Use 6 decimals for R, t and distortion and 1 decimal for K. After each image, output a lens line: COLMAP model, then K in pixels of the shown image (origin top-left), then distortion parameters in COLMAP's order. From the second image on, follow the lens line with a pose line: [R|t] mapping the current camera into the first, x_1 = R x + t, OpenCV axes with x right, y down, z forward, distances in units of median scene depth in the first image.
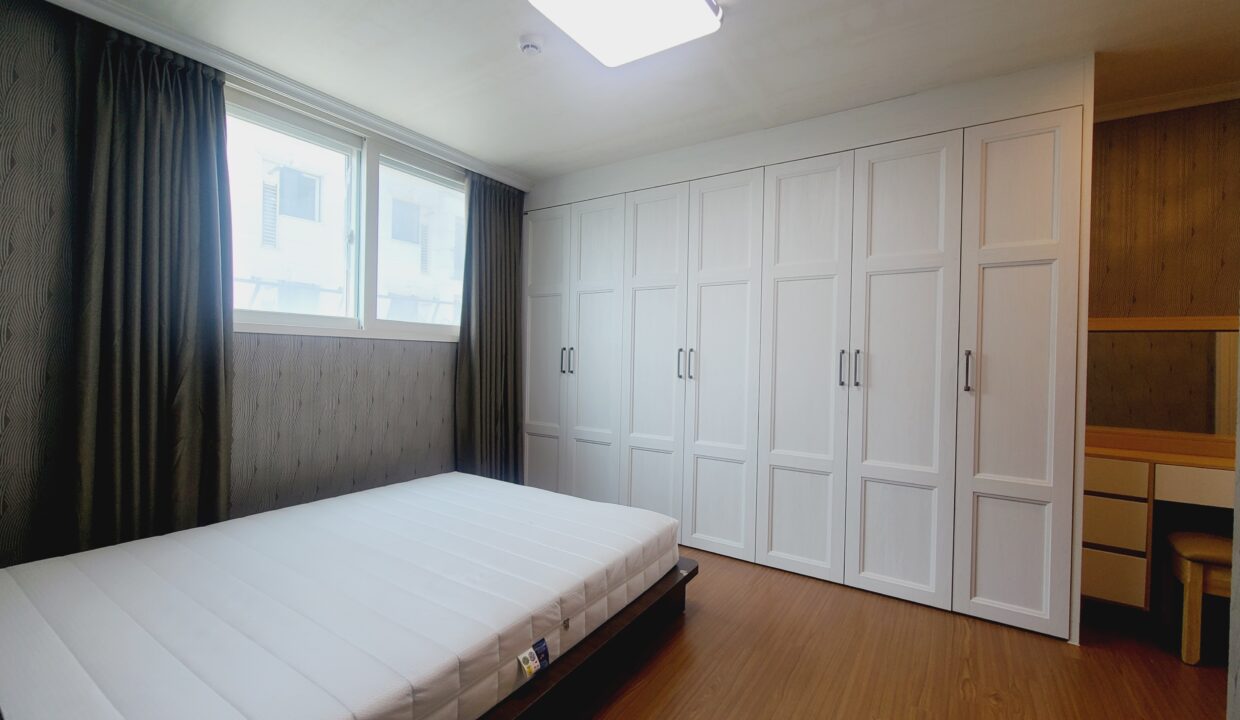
lens RADIAL K [[507.1, 0, 620.0], [0, 507.1, 360.0], [0, 0, 1]] dist [-0.001867, -0.000211]
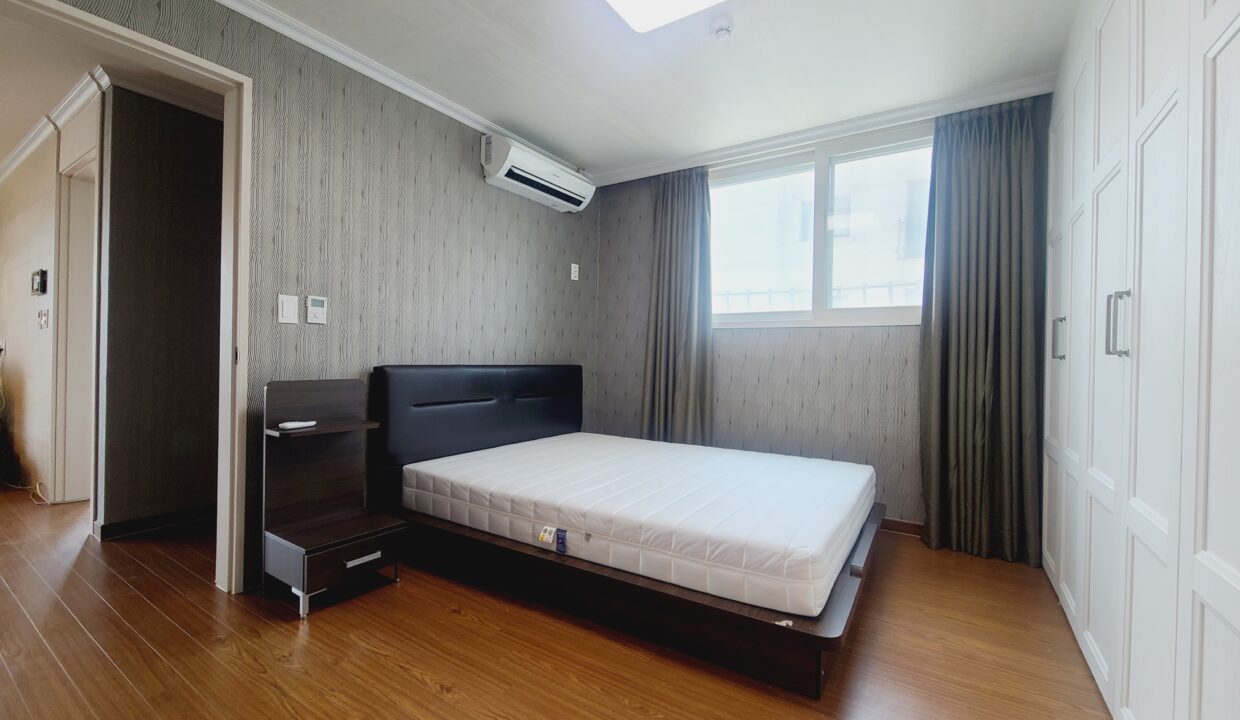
lens RADIAL K [[507.1, 0, 620.0], [0, 507.1, 360.0], [0, 0, 1]] dist [-0.001867, -0.000211]
pose [[0.006918, -0.019686, -0.999782, 0.650371], [-0.022671, 0.999546, -0.019838, 0.064852], [0.999719, 0.022803, 0.006468, 0.606970]]
